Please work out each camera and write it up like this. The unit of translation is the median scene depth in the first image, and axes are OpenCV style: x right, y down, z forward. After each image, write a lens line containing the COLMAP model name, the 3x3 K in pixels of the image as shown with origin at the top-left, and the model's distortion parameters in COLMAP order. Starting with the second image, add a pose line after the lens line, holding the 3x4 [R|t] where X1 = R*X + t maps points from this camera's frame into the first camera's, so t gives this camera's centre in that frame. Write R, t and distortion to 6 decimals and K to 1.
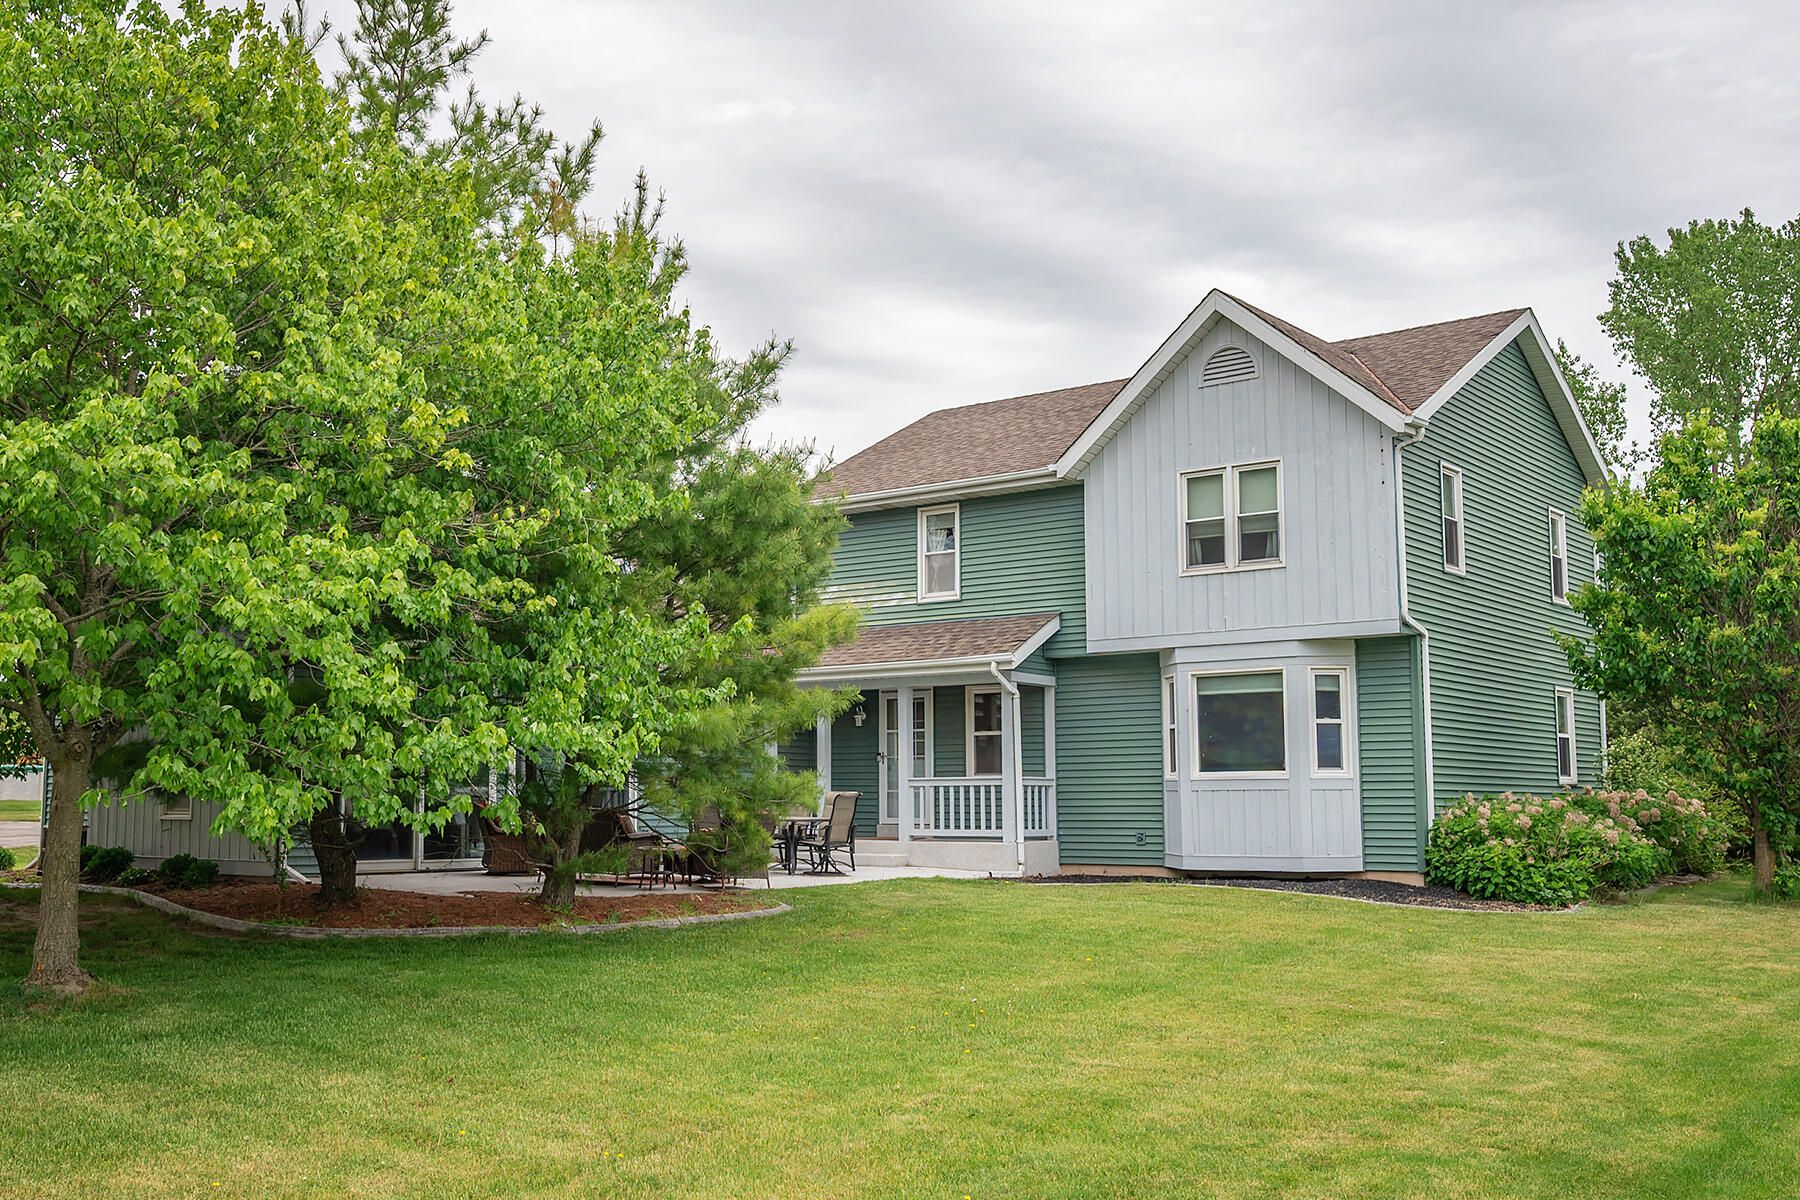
lens RADIAL K [[1381.1, 0, 900.0], [0, 1381.1, 600.0], [0, 0, 1]] dist [0.001390, 0.000325]
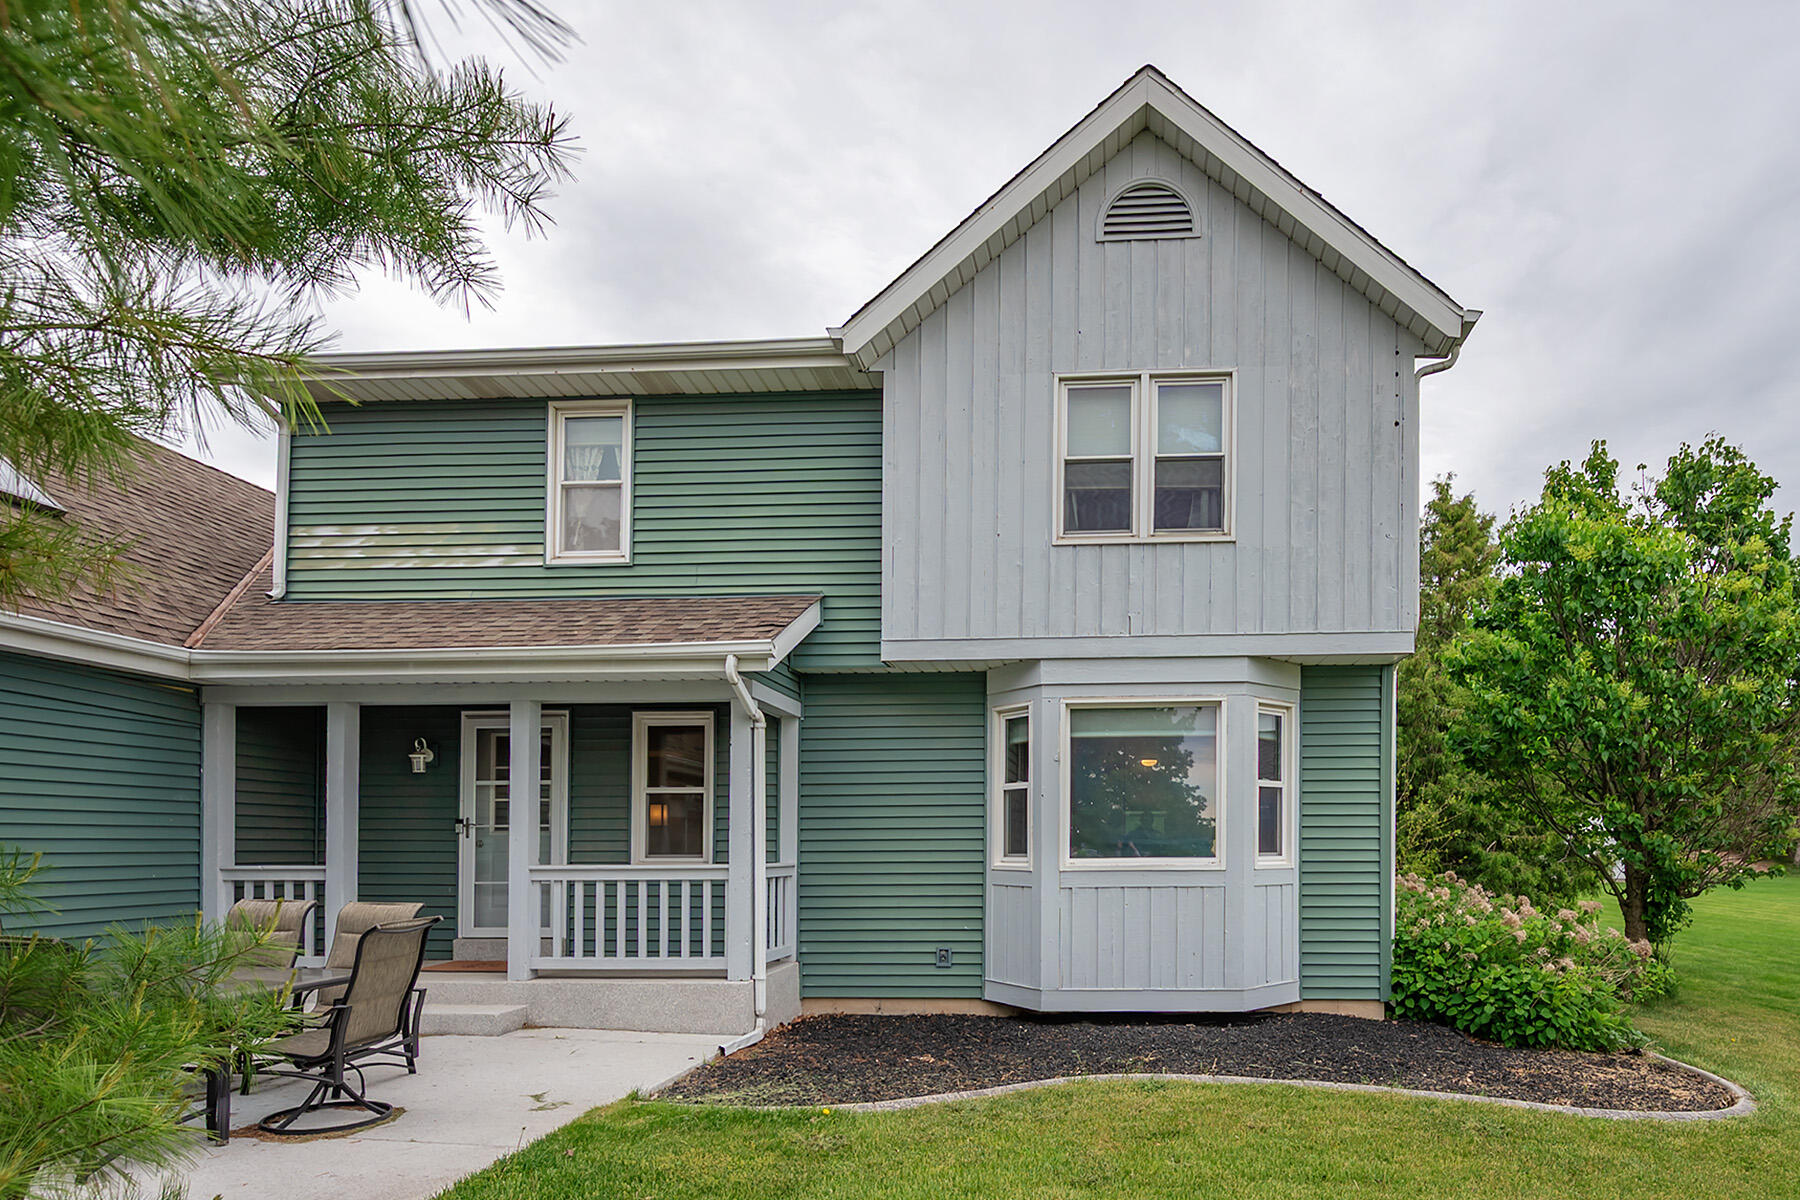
lens RADIAL K [[748.9, 0, 903.8], [0, 748.9, 811.2], [0, 0, 1]] dist [-0.000104, 0.000013]
pose [[0.841412, 0.017865, 0.540099, -0.032360], [-0.073031, 0.994044, 0.080892, 0.077375], [-0.535437, -0.107507, 0.837705, 0.722380]]
